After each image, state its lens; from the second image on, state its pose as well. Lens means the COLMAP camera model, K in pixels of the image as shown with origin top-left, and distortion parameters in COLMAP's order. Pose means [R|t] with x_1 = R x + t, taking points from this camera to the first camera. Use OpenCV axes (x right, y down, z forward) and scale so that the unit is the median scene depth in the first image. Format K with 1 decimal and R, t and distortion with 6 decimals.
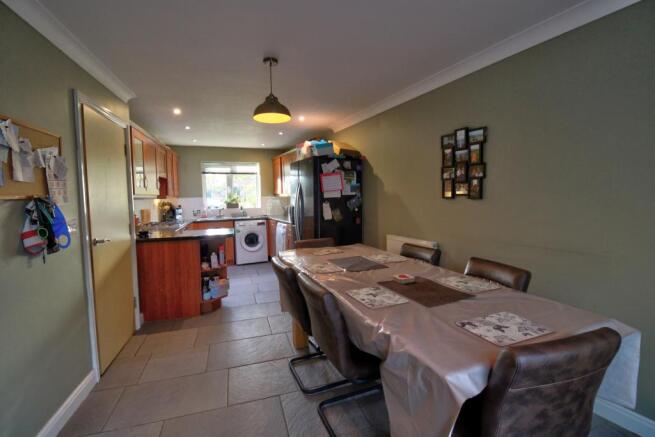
lens RADIAL K [[300.5, 0, 327.5], [0, 300.5, 218.5], [0, 0, 1]] dist [-0.000191, 0.000026]
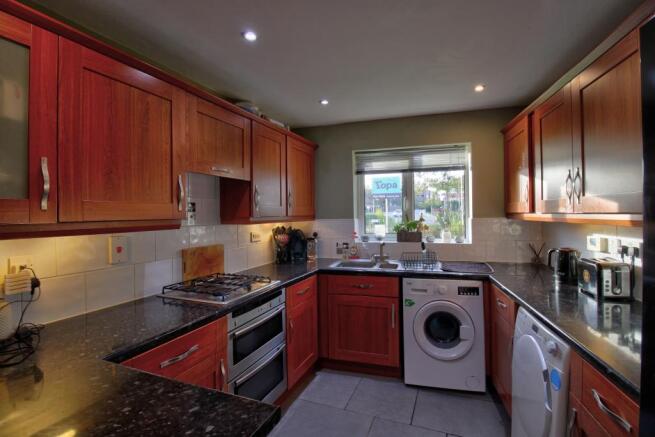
lens RADIAL K [[344.4, 0, 327.5], [0, 344.4, 218.5], [0, 0, 1]] dist [0.000115, -0.000027]
pose [[0.799424, 0.014160, -0.600601, -0.096150], [-0.042409, 0.998558, -0.032906, -0.050221], [0.599269, 0.051777, 0.798872, 0.505145]]
